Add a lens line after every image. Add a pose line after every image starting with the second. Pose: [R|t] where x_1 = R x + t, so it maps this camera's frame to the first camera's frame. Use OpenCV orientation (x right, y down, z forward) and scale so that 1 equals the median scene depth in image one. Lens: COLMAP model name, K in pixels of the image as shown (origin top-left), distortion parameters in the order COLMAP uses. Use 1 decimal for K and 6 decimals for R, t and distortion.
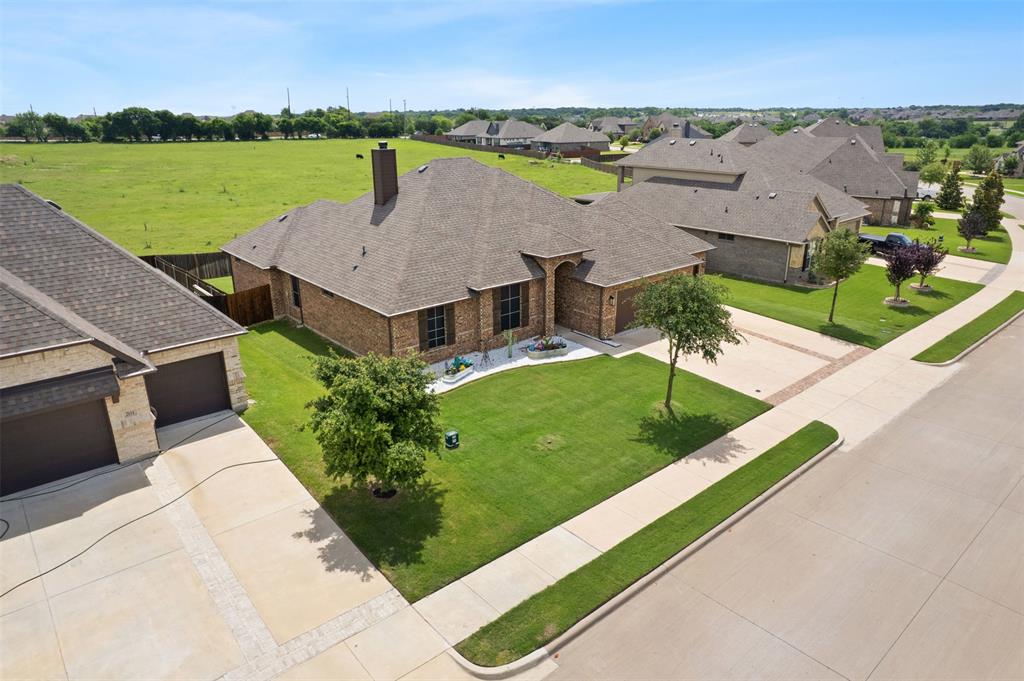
lens RADIAL K [[654.7, 0, 498.6], [0, 654.7, 343.8], [0, 0, 1]] dist [-0.002925, 0.002617]
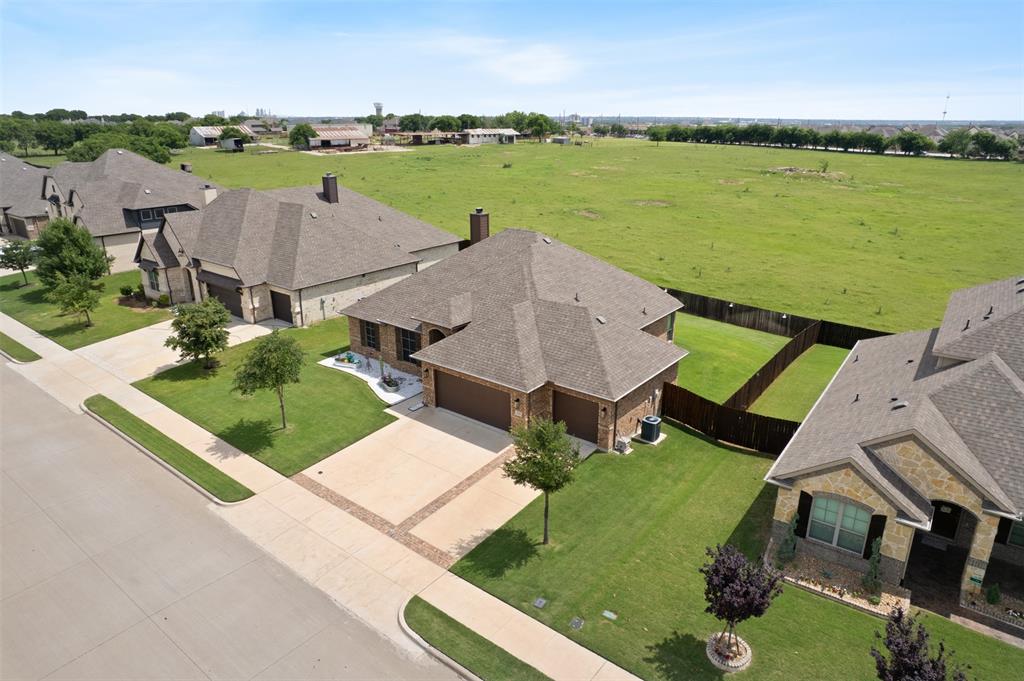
lens RADIAL K [[654.7, 0, 498.6], [0, 654.7, 343.8], [0, 0, 1]] dist [-0.002925, 0.002617]
pose [[0.163781, 0.321545, -0.932622, 1.262323], [-0.325675, 0.910008, 0.256555, -0.452667], [0.931188, 0.261713, 0.253761, 0.855227]]
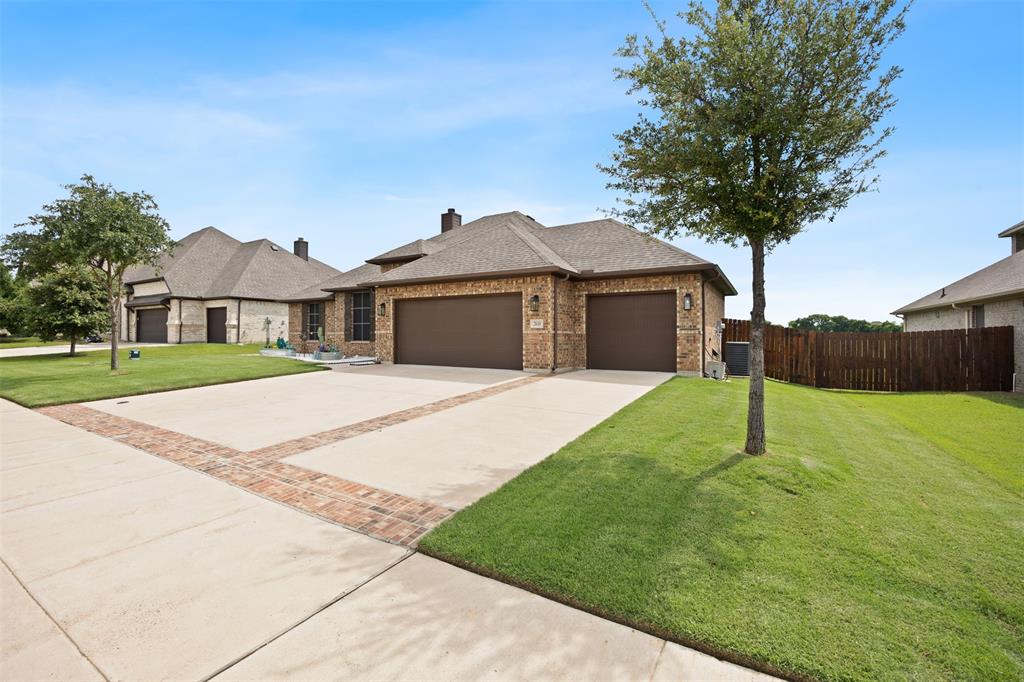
lens RADIAL K [[436.2, 0, 512.0], [0, 436.2, 341.0], [0, 0, 1]] dist [-0.013516, 0.000103]
pose [[0.315731, 0.014679, -0.948735, 0.719517], [-0.330276, 0.939053, -0.095383, -0.034708], [0.889512, 0.343460, 0.301336, 1.037485]]
